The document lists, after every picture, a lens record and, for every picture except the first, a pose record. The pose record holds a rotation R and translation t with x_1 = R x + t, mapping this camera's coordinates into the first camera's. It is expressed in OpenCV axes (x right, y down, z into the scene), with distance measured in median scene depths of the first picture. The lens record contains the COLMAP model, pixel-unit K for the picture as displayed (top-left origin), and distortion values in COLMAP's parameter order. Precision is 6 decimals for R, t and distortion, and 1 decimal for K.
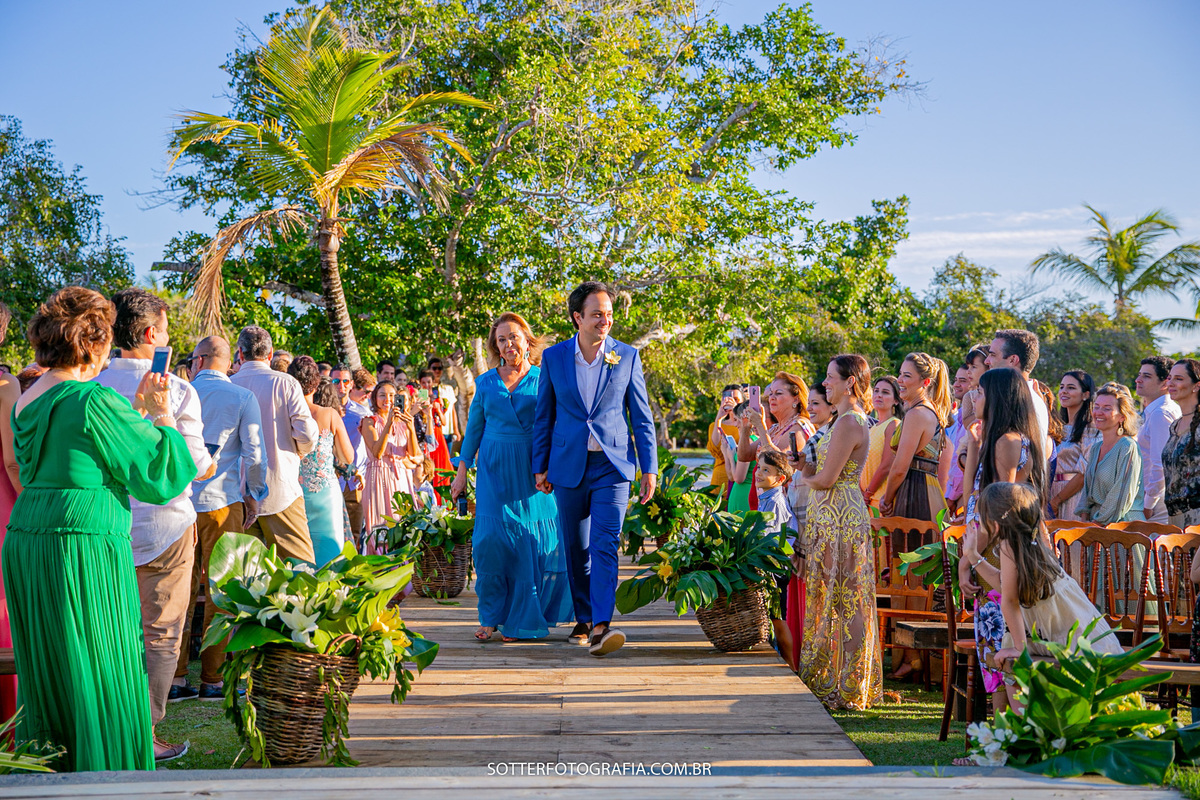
lens RADIAL K [[1523.5, 0, 600.0], [0, 1523.5, 400.0], [0, 0, 1]] dist [0.022795, 0.015911]
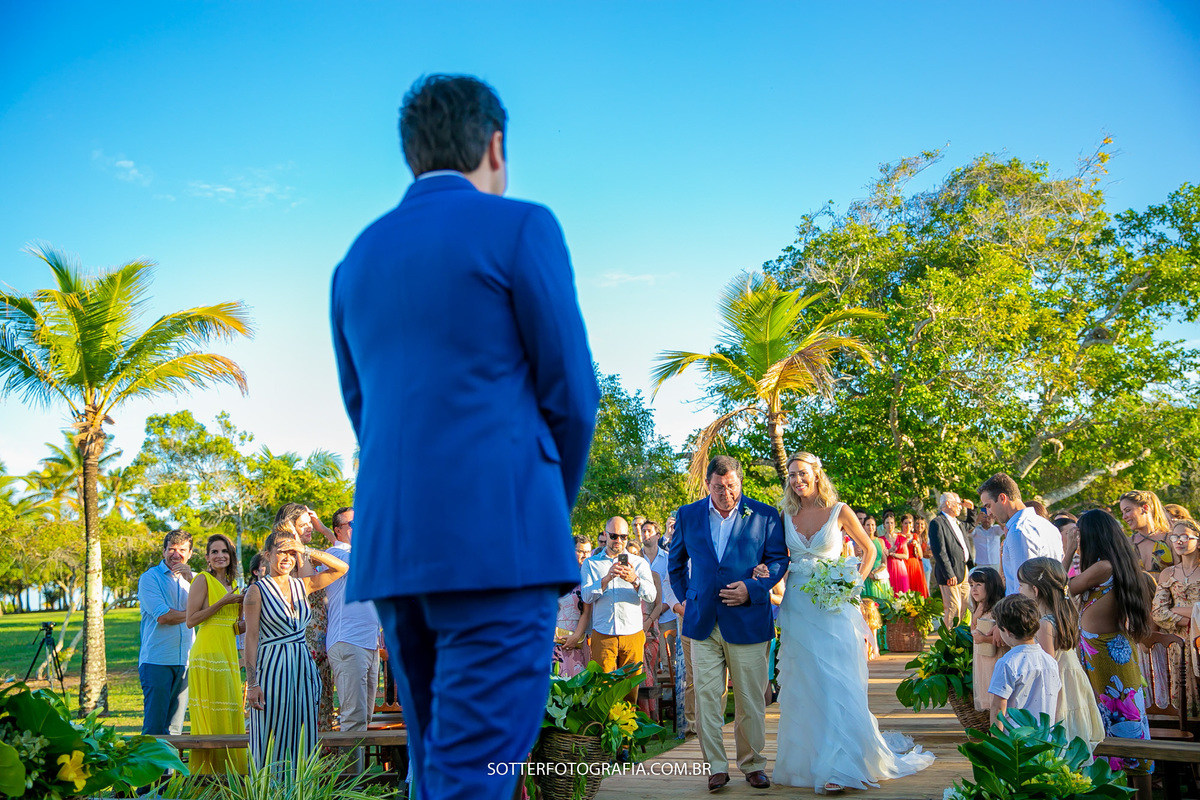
lens RADIAL K [[1203.6, 0, 600.0], [0, 1203.6, 400.0], [0, 0, 1]] dist [0.005119, 0.001531]
pose [[0.896096, -0.111021, -0.429751, 0.111245], [0.062104, 0.990050, -0.126272, -0.002786], [0.439493, 0.086462, 0.894075, -0.024798]]
